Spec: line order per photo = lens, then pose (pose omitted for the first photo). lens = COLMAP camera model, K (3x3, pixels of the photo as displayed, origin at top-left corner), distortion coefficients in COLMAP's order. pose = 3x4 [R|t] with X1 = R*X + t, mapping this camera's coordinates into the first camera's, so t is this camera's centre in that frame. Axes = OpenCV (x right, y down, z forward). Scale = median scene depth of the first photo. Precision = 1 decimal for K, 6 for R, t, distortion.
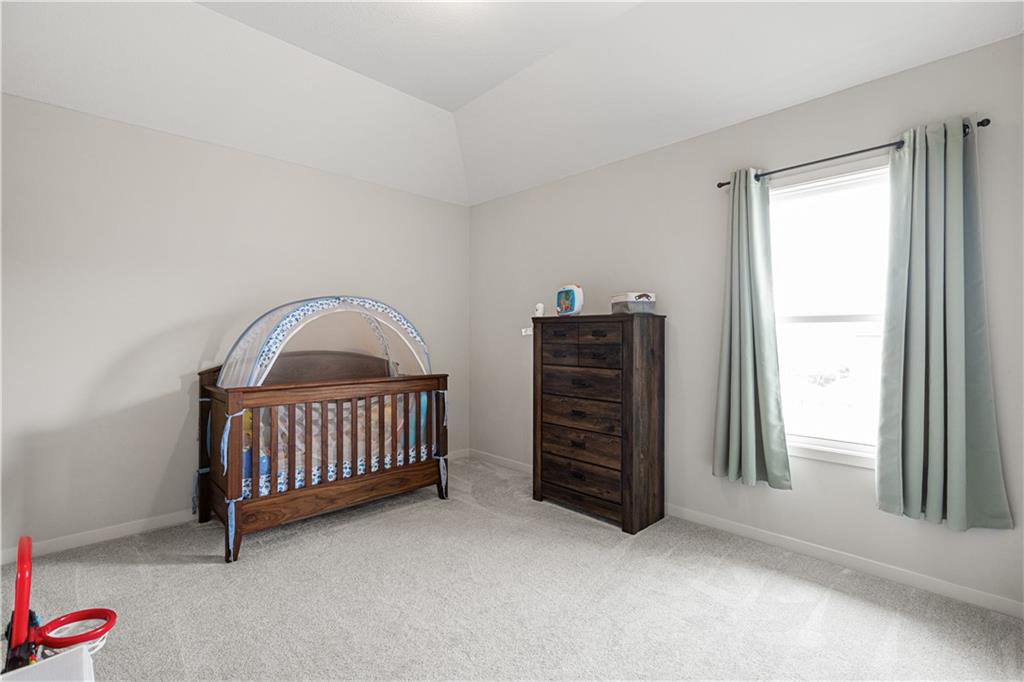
lens RADIAL K [[464.3, 0, 513.8], [0, 464.3, 336.9], [0, 0, 1]] dist [0.002765, 0.002188]
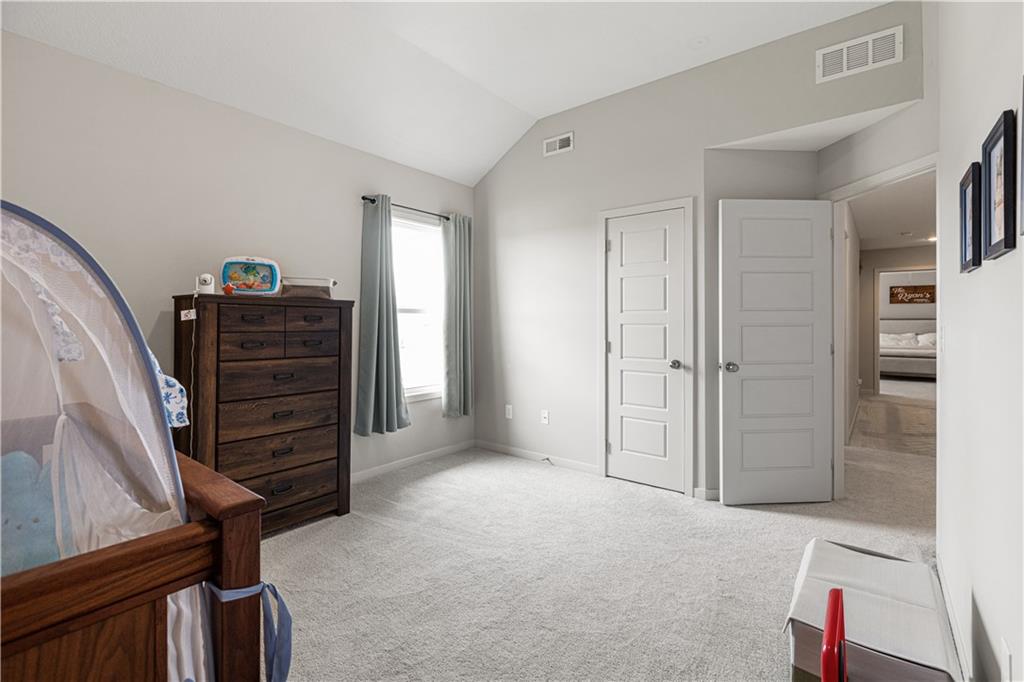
lens RADIAL K [[464.3, 0, 513.3], [0, 464.3, 332.9], [0, 0, 1]] dist [0.002765, 0.002188]
pose [[-0.120776, -0.020168, 0.992475, -0.757351], [0.003625, 0.999778, 0.020758, 0.002240], [-0.992673, 0.006105, -0.120676, 0.705958]]
